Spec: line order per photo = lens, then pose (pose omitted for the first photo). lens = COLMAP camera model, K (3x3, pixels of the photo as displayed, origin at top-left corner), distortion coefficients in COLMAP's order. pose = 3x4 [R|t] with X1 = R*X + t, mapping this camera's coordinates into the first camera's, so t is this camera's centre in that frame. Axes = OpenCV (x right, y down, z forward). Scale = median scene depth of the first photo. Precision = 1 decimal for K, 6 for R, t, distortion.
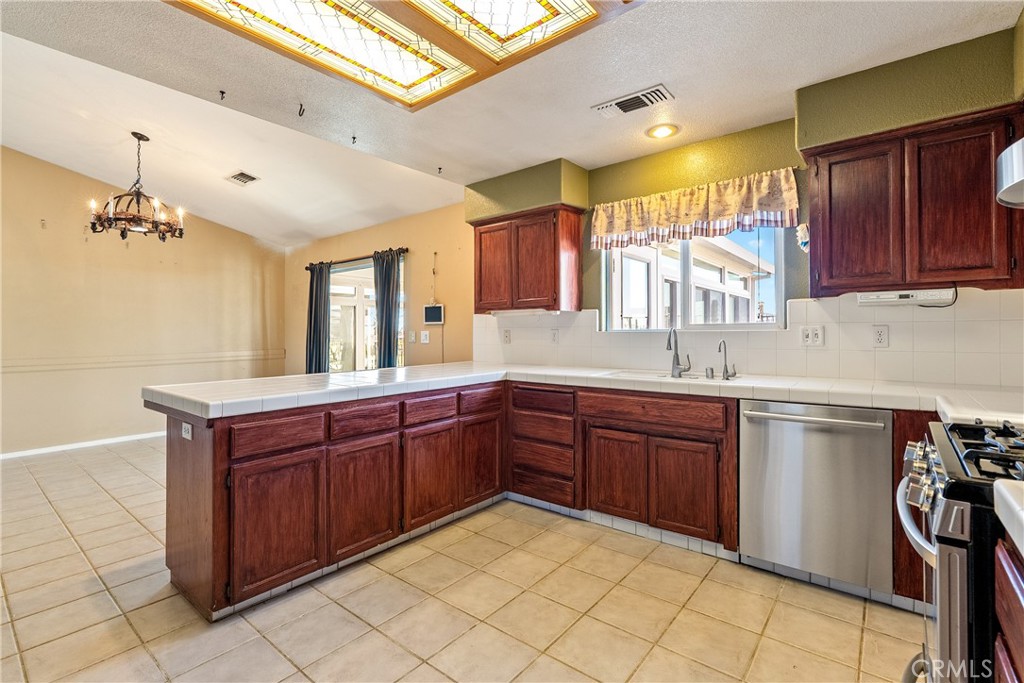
lens RADIAL K [[464.7, 0, 512.2], [0, 464.7, 331.7], [0, 0, 1]] dist [-0.010744, 0.001269]
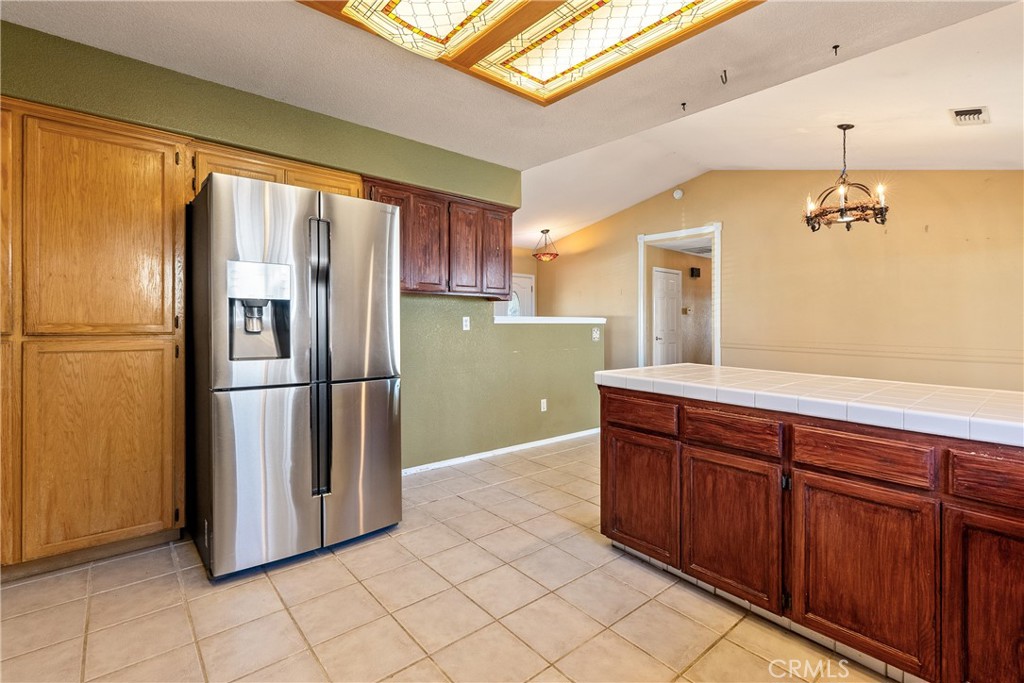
lens RADIAL K [[464.7, 0, 513.8], [0, 464.7, 332.1], [0, 0, 1]] dist [-0.010744, 0.001269]
pose [[-0.185781, 0.030500, -0.982118, 0.530570], [-0.010199, 0.999404, 0.032966, -0.002001], [0.982538, 0.016141, -0.185360, 0.781582]]
